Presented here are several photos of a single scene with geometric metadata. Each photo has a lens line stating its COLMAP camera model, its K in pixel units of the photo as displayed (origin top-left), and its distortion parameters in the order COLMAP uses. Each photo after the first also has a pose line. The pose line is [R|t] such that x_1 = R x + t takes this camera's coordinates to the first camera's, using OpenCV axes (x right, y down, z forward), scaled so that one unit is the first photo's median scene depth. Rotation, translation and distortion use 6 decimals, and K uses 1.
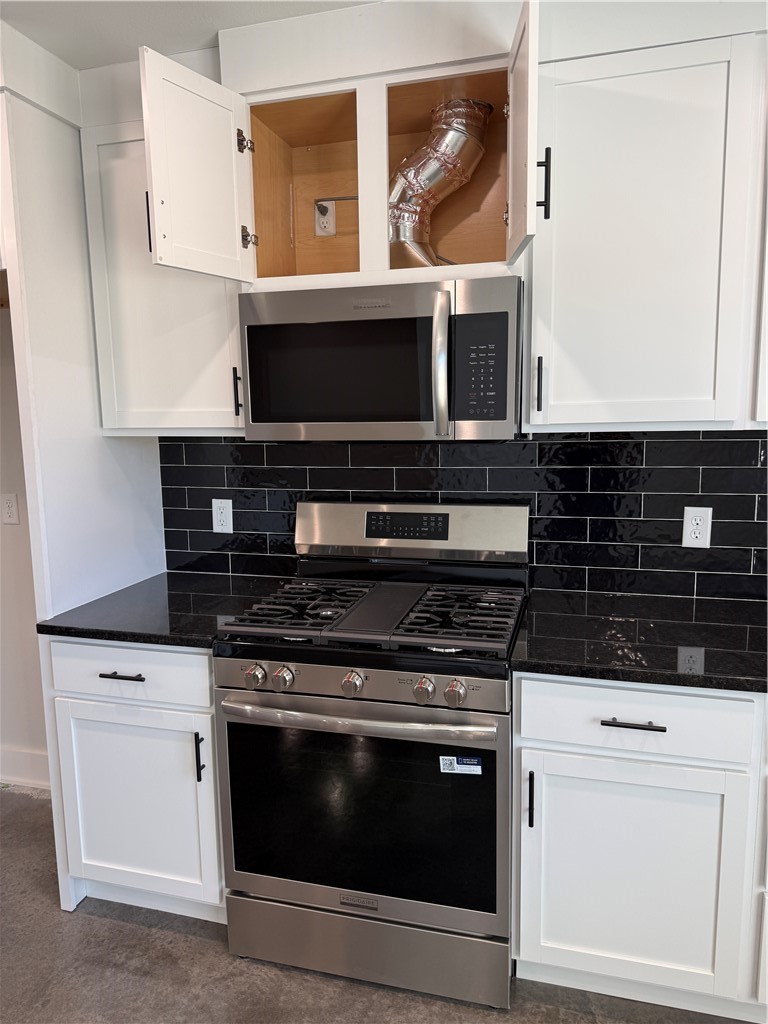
lens RADIAL K [[720.7, 0, 384.0], [0, 720.7, 512.0], [0, 0, 1]] dist [0.062215, 0.000068]
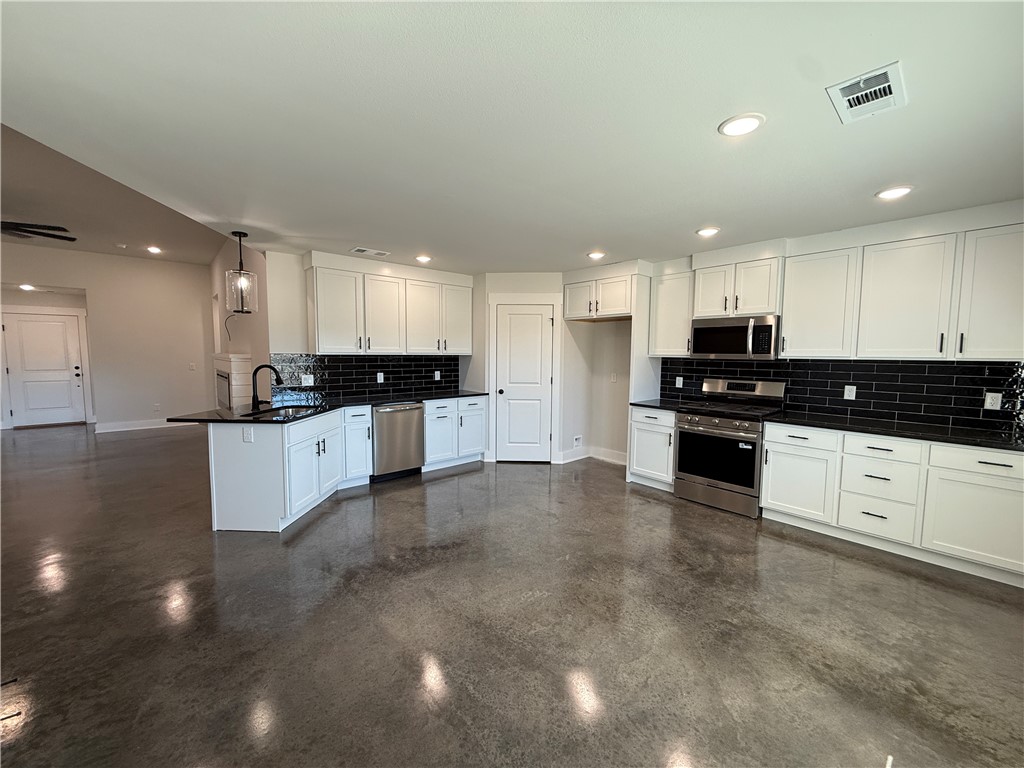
lens RADIAL K [[407.2, 0, 512.0], [0, 407.2, 384.0], [0, 0, 1]] dist [-0.000315, -0.000084]
pose [[0.835596, 0.066940, -0.545250, 0.194845], [-0.098892, 0.994663, -0.029438, 0.186753], [0.540369, 0.078519, 0.837756, -1.248193]]
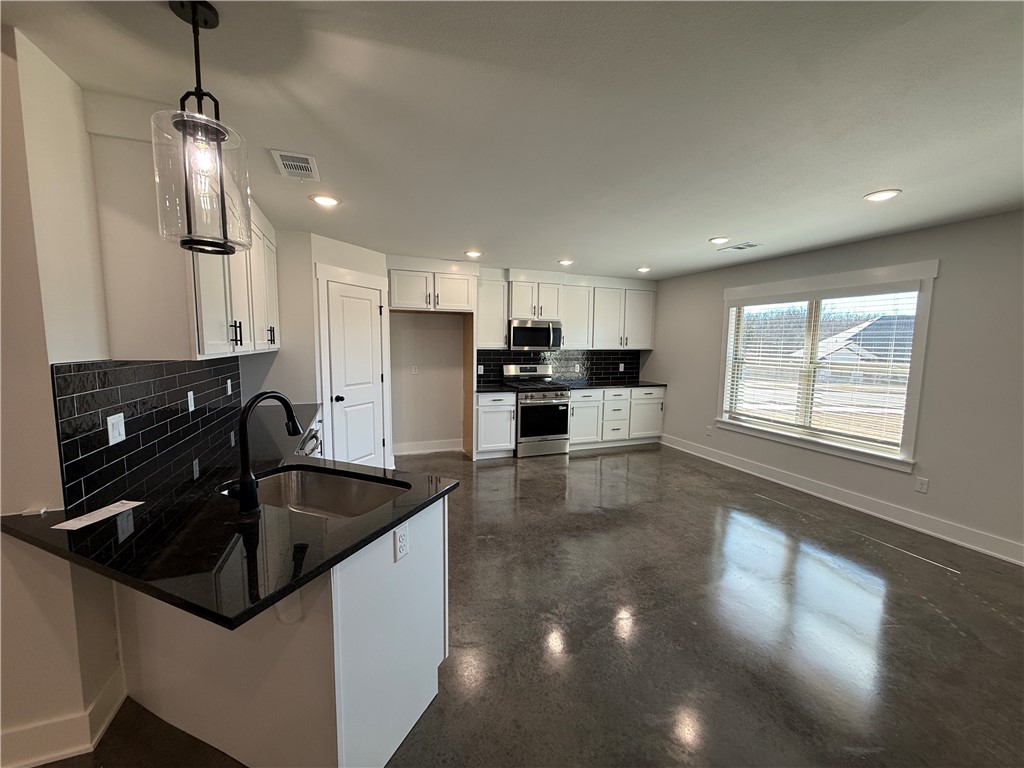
lens RADIAL K [[407.2, 0, 512.0], [0, 407.2, 384.0], [0, 0, 1]] dist [-0.000315, -0.000084]
pose [[0.811379, -0.031557, 0.583667, -1.800505], [0.061527, 0.997605, -0.031594, 0.213173], [-0.581272, 0.061546, 0.811378, -1.180490]]
